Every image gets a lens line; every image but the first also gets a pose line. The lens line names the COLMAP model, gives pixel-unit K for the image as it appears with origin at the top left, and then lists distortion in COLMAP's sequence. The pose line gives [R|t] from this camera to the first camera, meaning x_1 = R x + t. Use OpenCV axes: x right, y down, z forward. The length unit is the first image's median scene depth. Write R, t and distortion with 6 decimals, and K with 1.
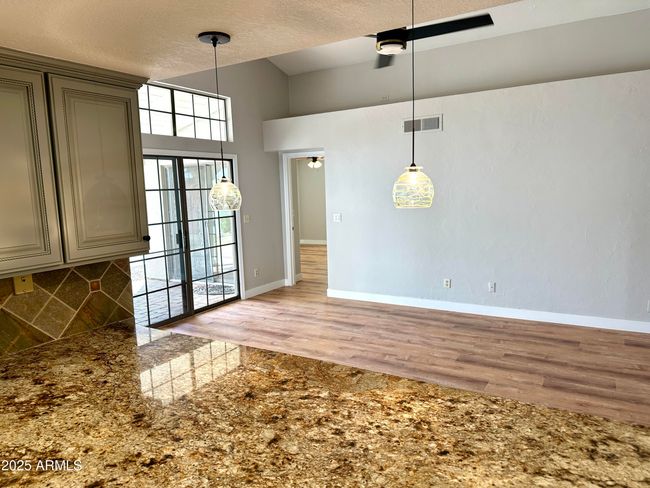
lens RADIAL K [[454.2, 0, 320.9], [0, 454.2, 246.6], [0, 0, 1]] dist [0.074611, -0.070637]
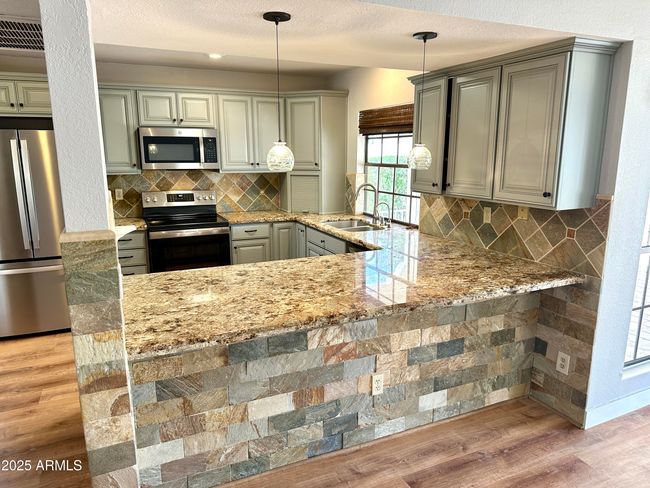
lens RADIAL K [[454.2, 0, 320.9], [0, 454.2, 246.6], [0, 0, 1]] dist [0.074611, -0.070637]
pose [[-0.564312, 0.196312, -0.801881, 1.258007], [-0.092091, 0.950285, 0.297451, -0.268808], [0.820409, 0.241701, -0.518179, 1.781072]]
